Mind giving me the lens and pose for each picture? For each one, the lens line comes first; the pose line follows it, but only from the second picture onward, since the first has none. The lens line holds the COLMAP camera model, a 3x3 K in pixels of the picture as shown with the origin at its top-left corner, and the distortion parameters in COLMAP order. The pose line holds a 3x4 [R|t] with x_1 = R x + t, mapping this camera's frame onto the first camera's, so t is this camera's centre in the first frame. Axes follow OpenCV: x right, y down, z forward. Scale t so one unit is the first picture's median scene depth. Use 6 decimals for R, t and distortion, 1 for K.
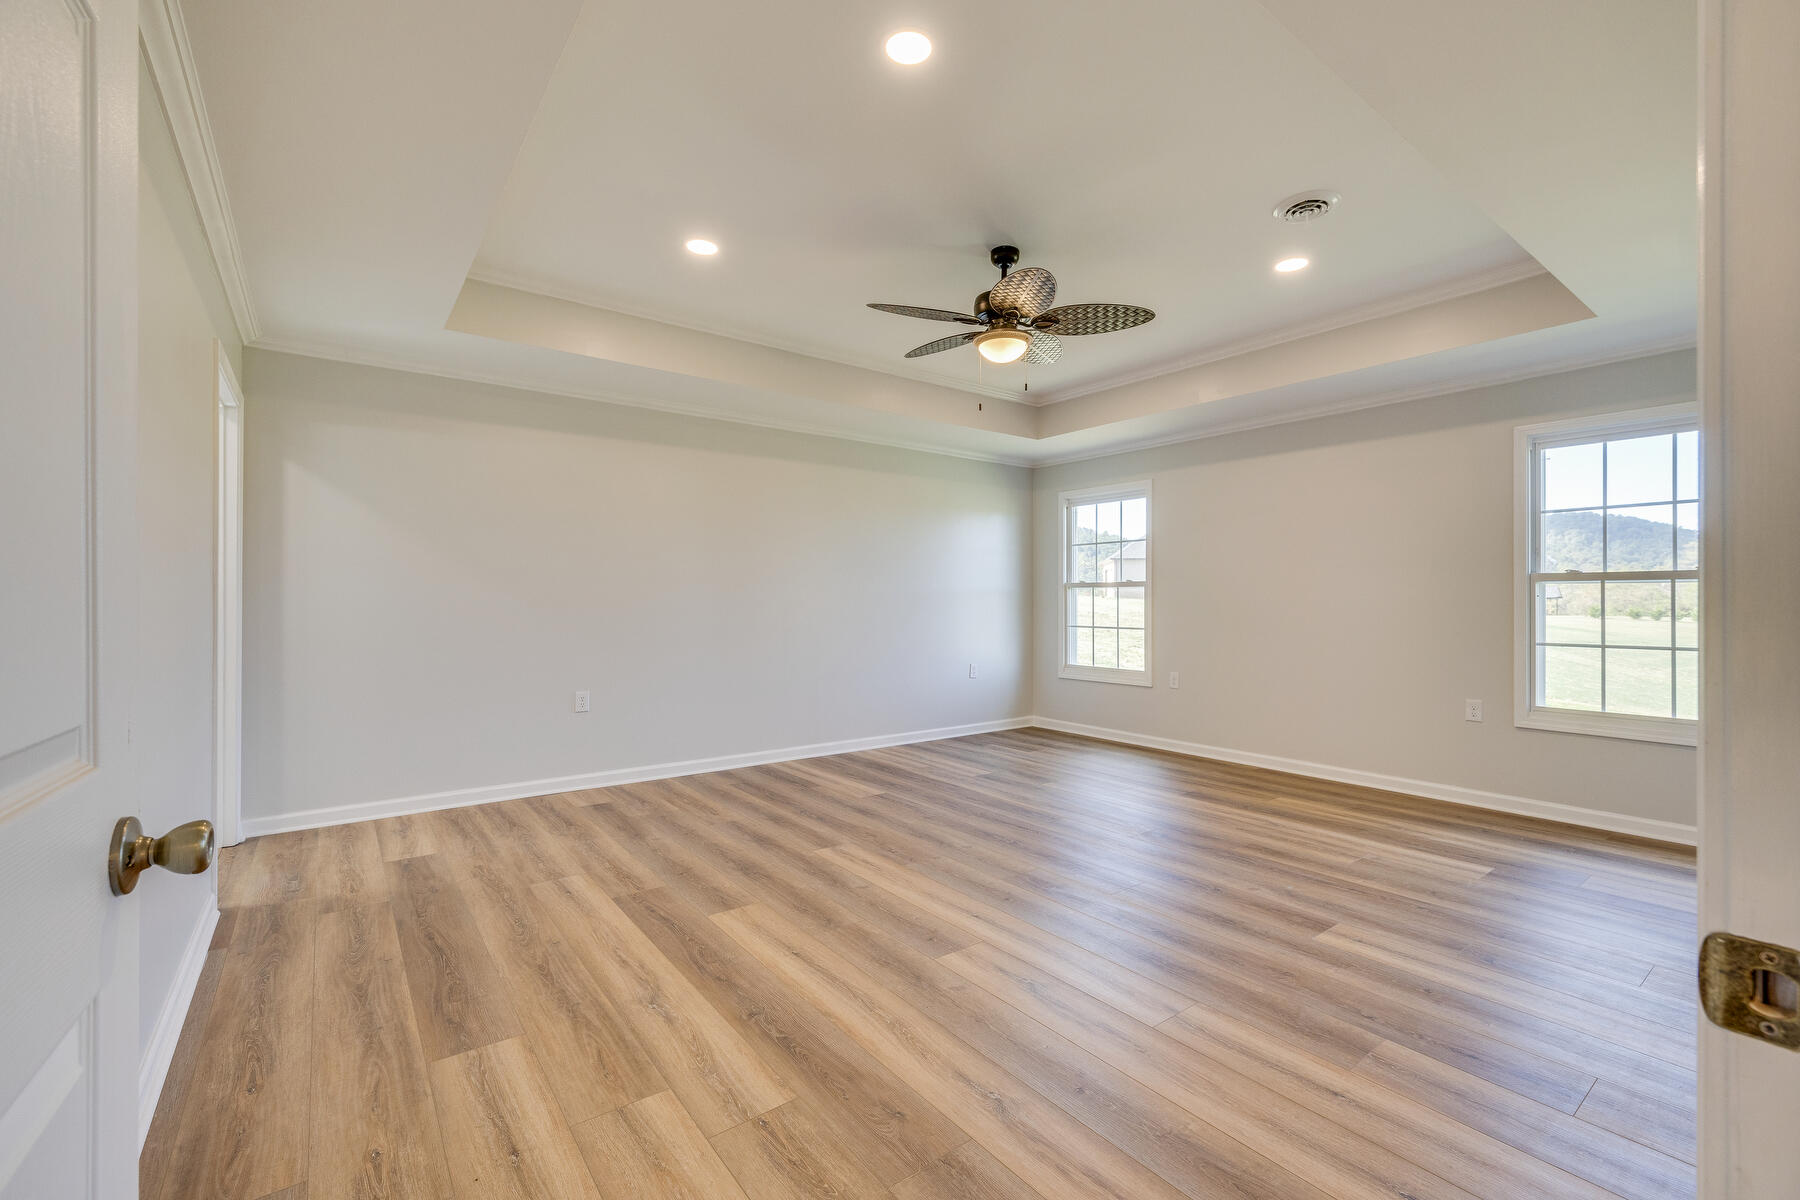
lens RADIAL K [[762.8, 0, 903.0], [0, 762.8, 598.3], [0, 0, 1]] dist [0.003293, -0.000373]
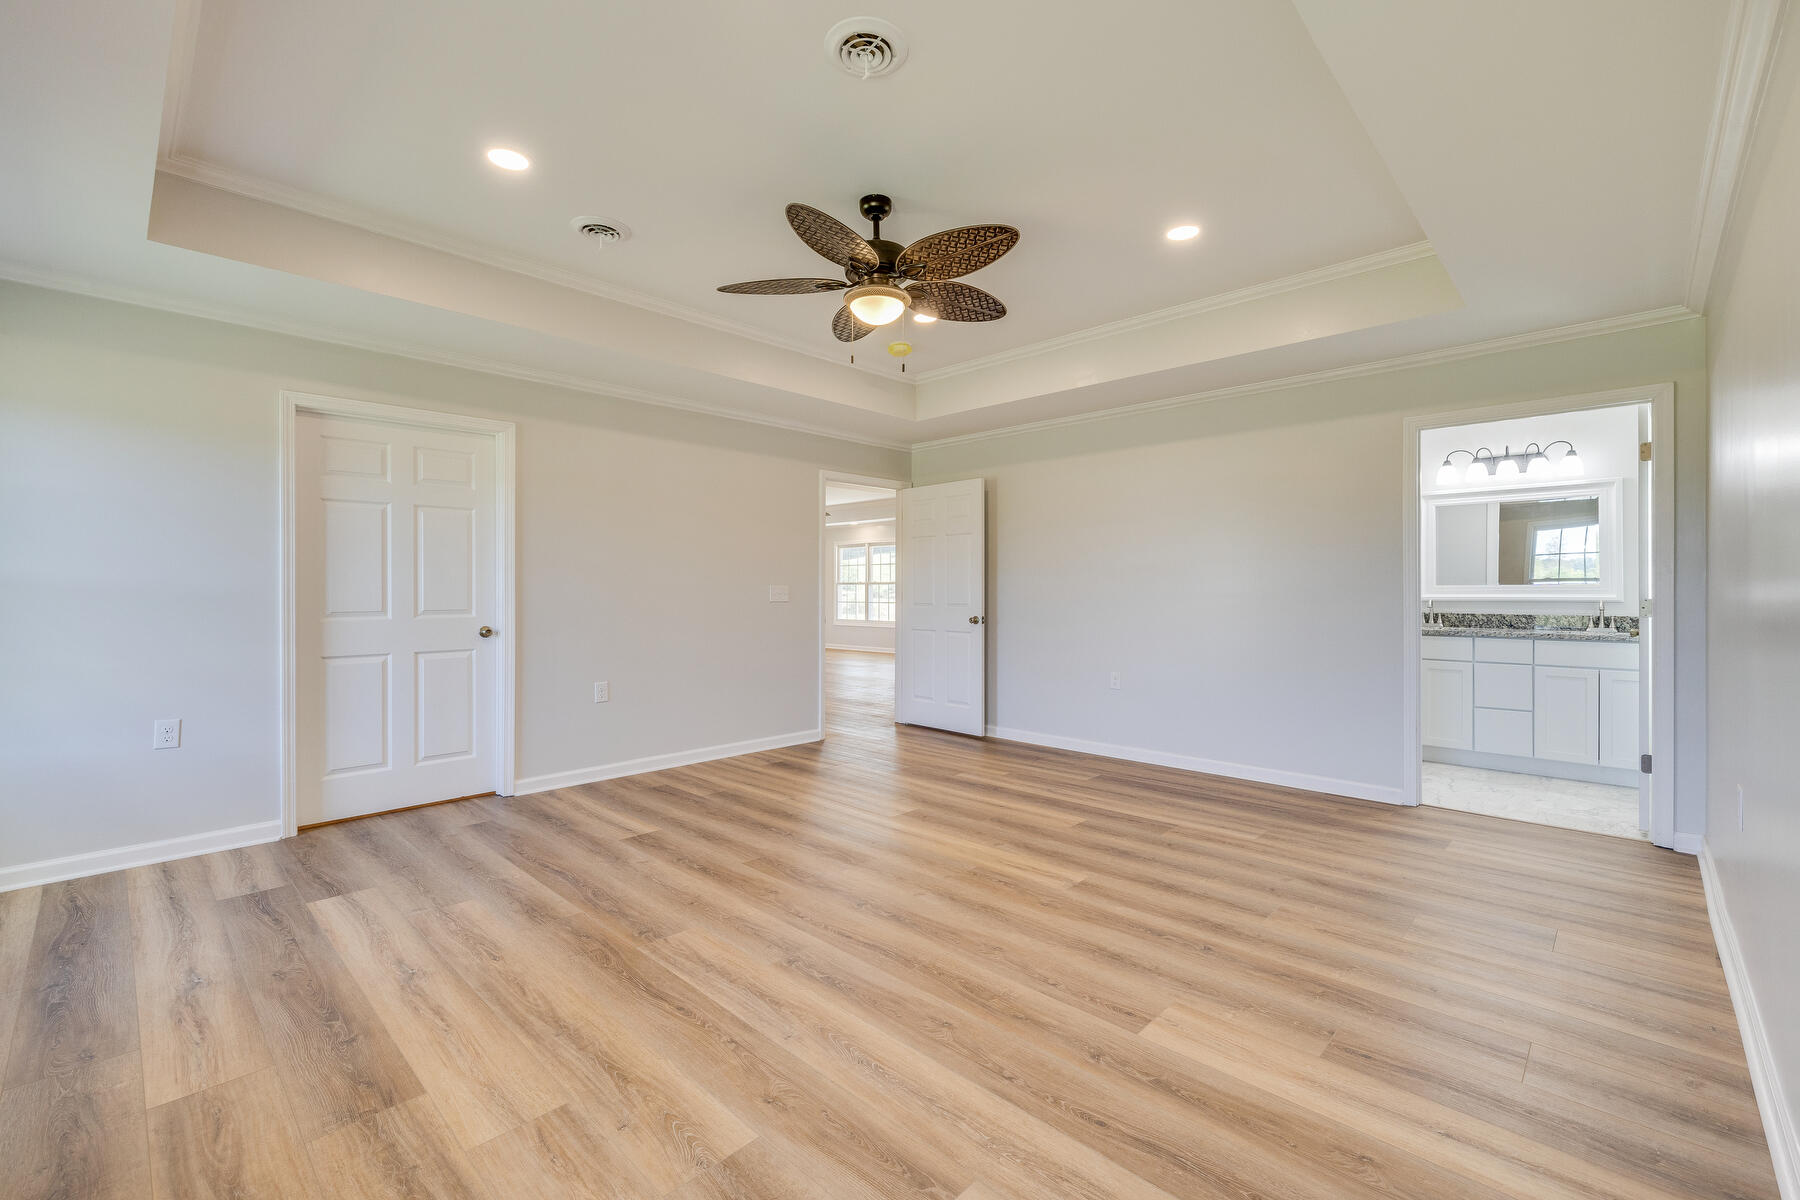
lens RADIAL K [[762.8, 0, 906.6], [0, 762.8, 593.1], [0, 0, 1]] dist [0.003293, -0.000373]
pose [[-0.986849, -0.002883, -0.161619, 0.251842], [-0.003211, 0.999993, 0.001765, 0.001234], [0.161613, 0.002261, -0.986852, 1.971162]]
